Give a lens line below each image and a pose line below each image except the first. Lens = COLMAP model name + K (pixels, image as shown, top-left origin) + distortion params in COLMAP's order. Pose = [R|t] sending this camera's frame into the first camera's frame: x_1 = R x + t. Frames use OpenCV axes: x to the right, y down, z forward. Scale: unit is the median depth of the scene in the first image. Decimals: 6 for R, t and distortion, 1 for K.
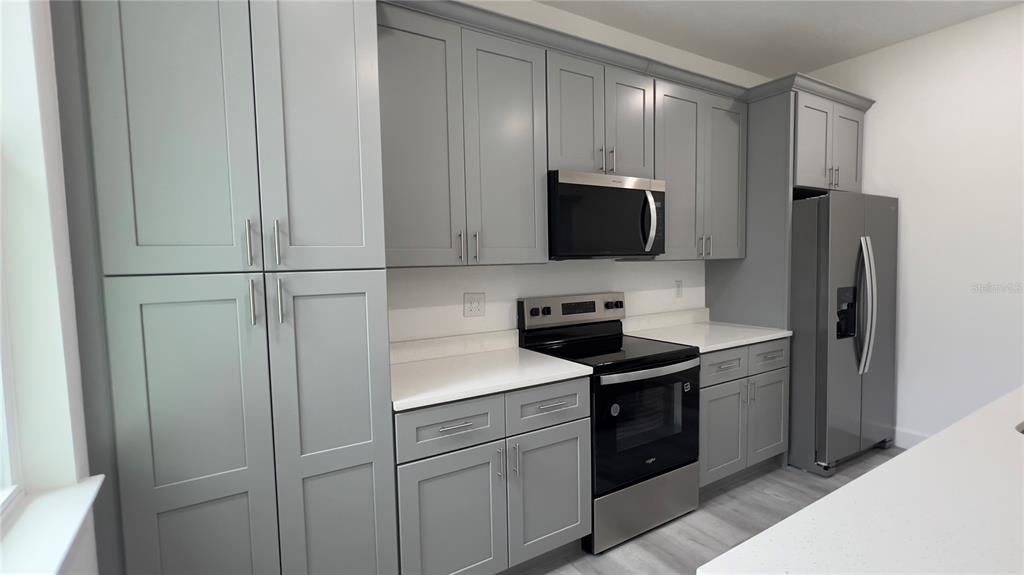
lens RADIAL K [[476.7, 0, 513.0], [0, 476.7, 290.9], [0, 0, 1]] dist [-0.000658, -0.000139]
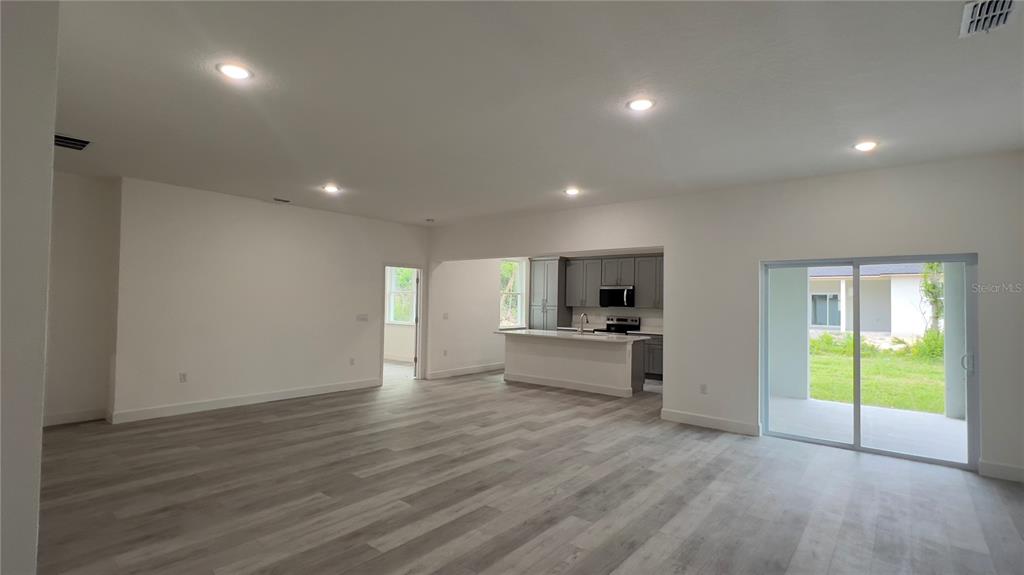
lens RADIAL K [[476.7, 0, 513.0], [0, 476.7, 290.9], [0, 0, 1]] dist [-0.000658, -0.000139]
pose [[0.319402, 0.004658, -0.947608, 3.595849], [-0.086092, 0.995995, -0.024123, -0.028370], [0.943700, 0.089287, 0.318524, -1.050139]]
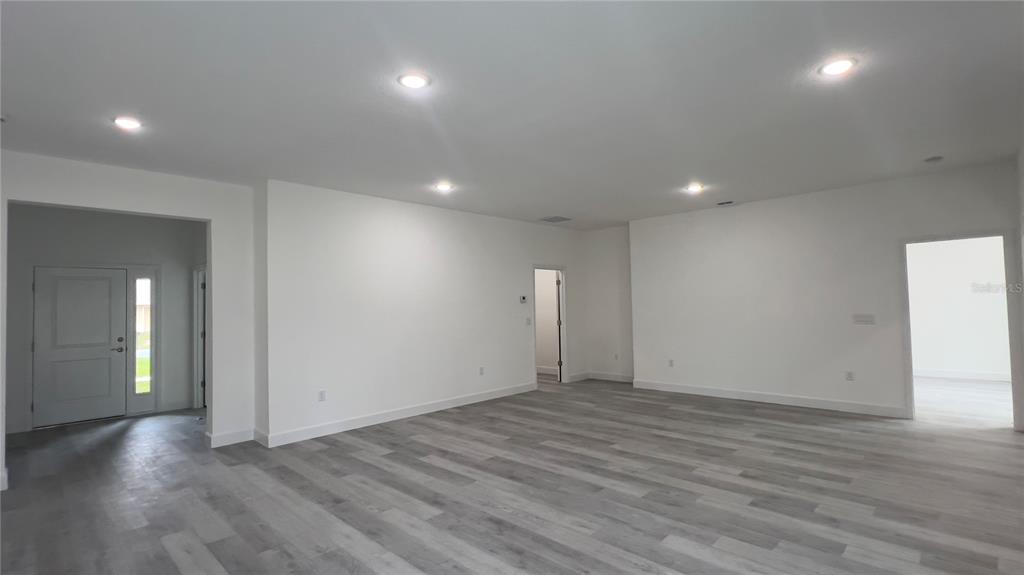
lens RADIAL K [[476.7, 0, 513.0], [0, 476.7, 290.9], [0, 0, 1]] dist [-0.000658, -0.000139]
pose [[-0.969163, 0.035800, -0.243808, 2.566748], [0.027373, 0.998908, 0.037864, -0.115280], [0.244897, 0.030023, -0.969084, 0.811680]]
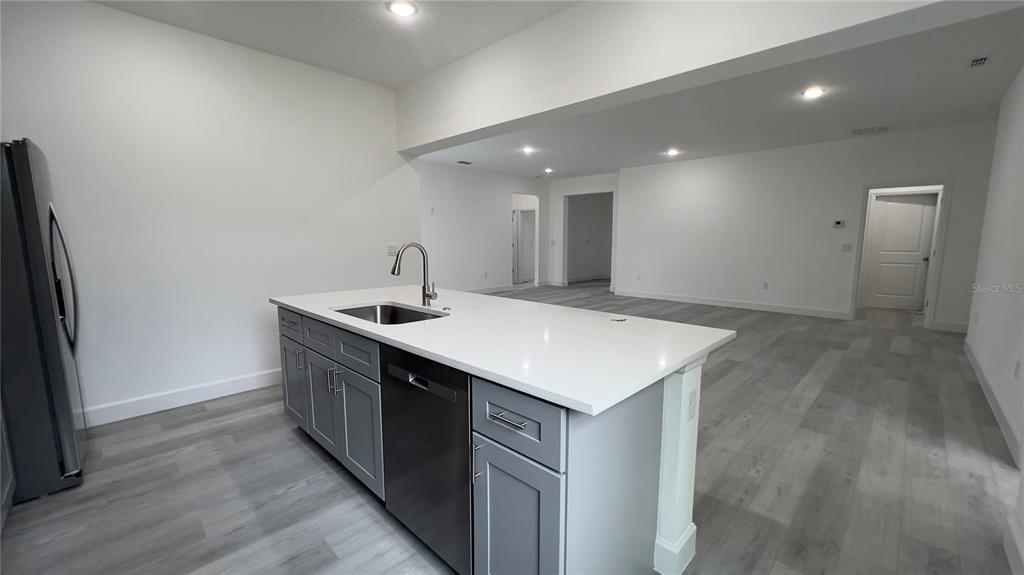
lens RADIAL K [[409.0, 0, 514.6], [0, 409.0, 289.9], [0, 0, 1]] dist [0.000053, 0.000351]
pose [[-0.240097, -0.100744, 0.965507, -0.229224], [0.069509, 0.990263, 0.120612, 0.013490], [-0.968257, 0.096070, -0.230757, 0.439046]]
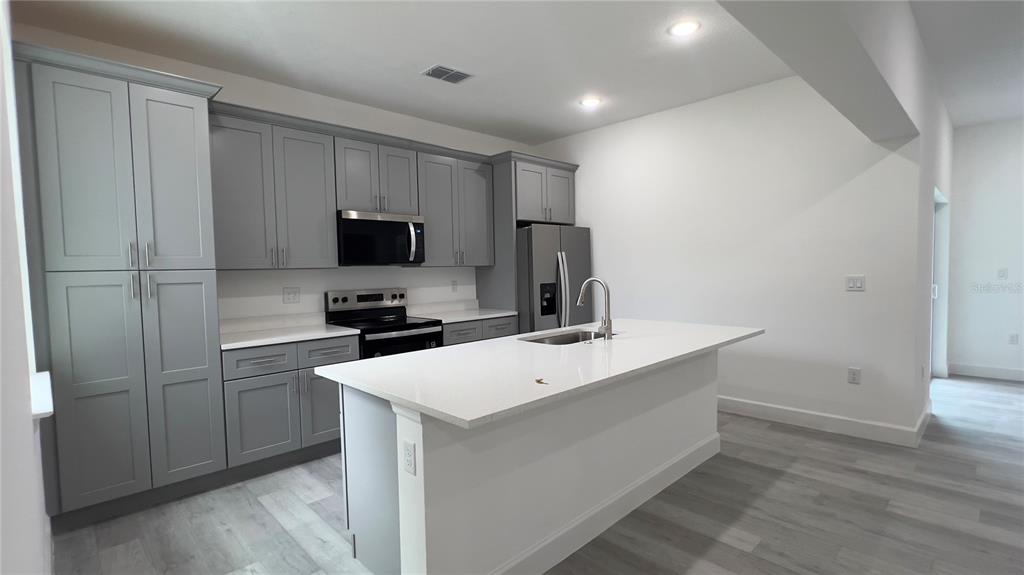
lens RADIAL K [[476.7, 0, 513.0], [0, 476.7, 290.9], [0, 0, 1]] dist [-0.000658, -0.000139]
pose [[0.976917, -0.010338, 0.213368, 0.278039], [0.015042, 0.999678, -0.020433, 0.055211], [-0.213088, 0.023171, 0.976758, -0.620522]]
